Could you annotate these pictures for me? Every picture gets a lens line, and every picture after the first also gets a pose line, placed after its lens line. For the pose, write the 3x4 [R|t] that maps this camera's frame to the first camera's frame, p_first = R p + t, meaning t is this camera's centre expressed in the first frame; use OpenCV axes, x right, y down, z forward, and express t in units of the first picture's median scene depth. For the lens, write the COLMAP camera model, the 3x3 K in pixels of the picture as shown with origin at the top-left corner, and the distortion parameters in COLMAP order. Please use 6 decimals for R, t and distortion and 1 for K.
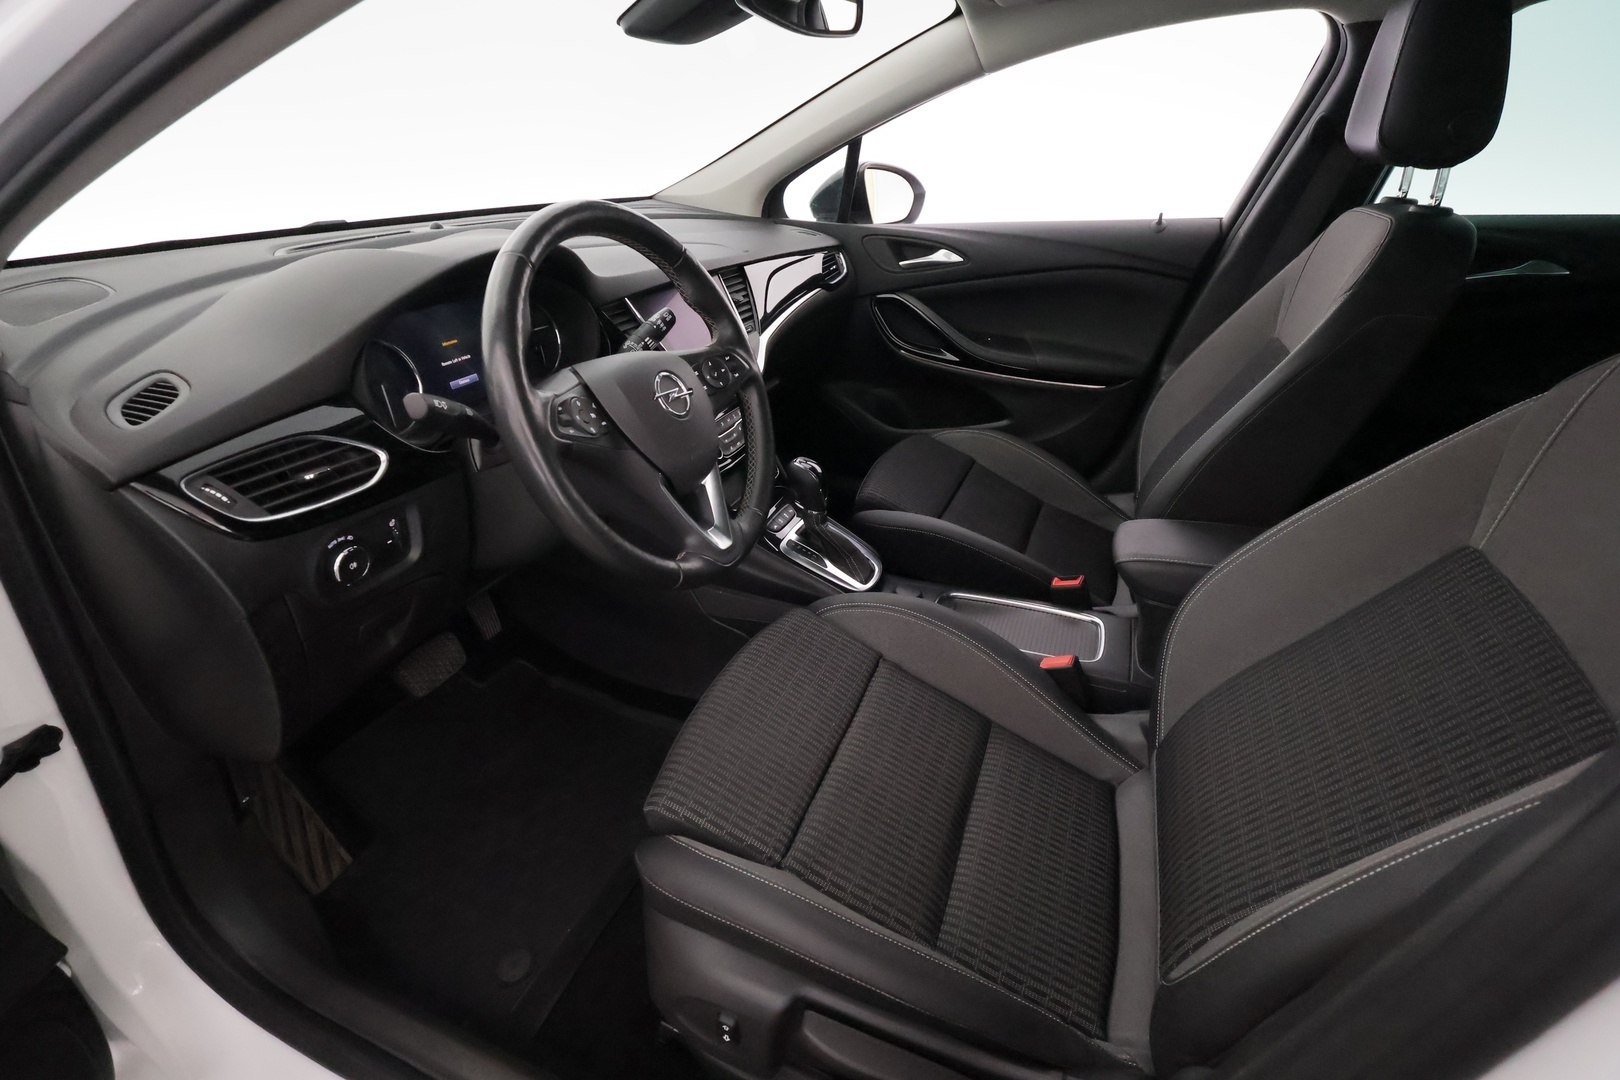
lens RADIAL K [[742.0, 0, 812.5], [0, 742.0, 541.8], [0, 0, 1]] dist [0.005942, 0.000446]
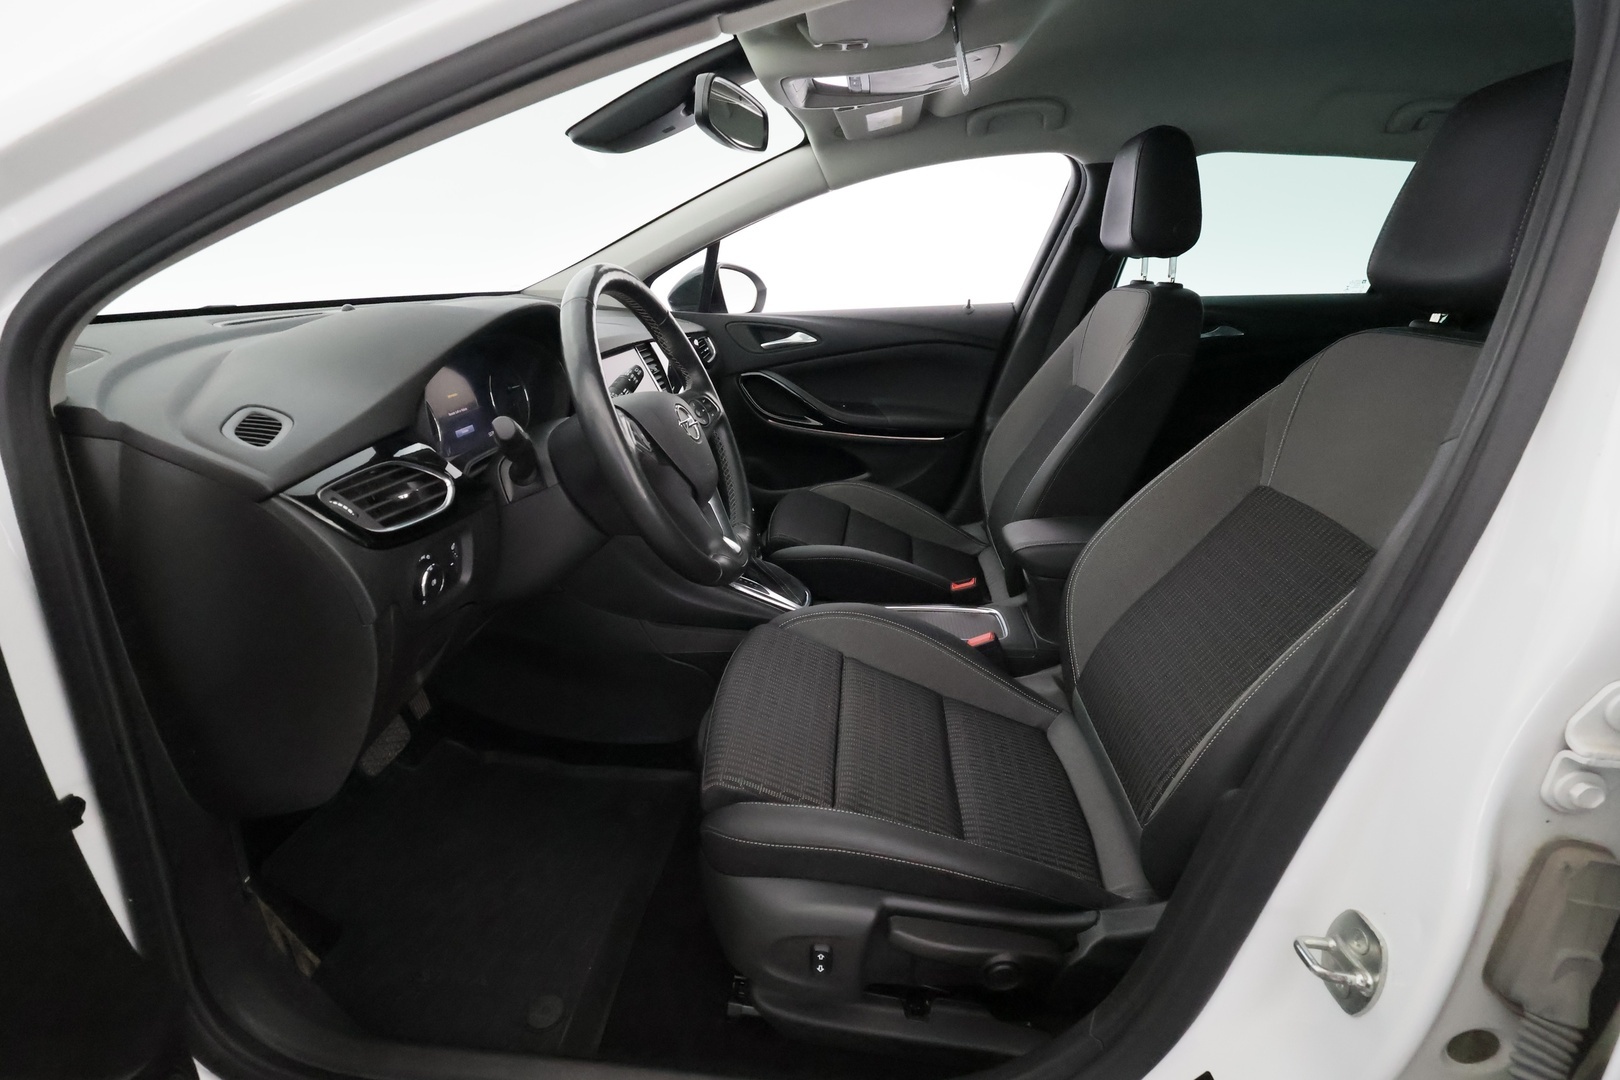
lens RADIAL K [[742.0, 0, 810.7], [0, 742.0, 539.3], [0, 0, 1]] dist [0.005942, 0.000446]
pose [[0.958001, -0.094123, 0.270878, -0.219812], [0.130806, 0.984035, -0.120688, 0.098224], [-0.255194, 0.151052, 0.955018, -0.093999]]
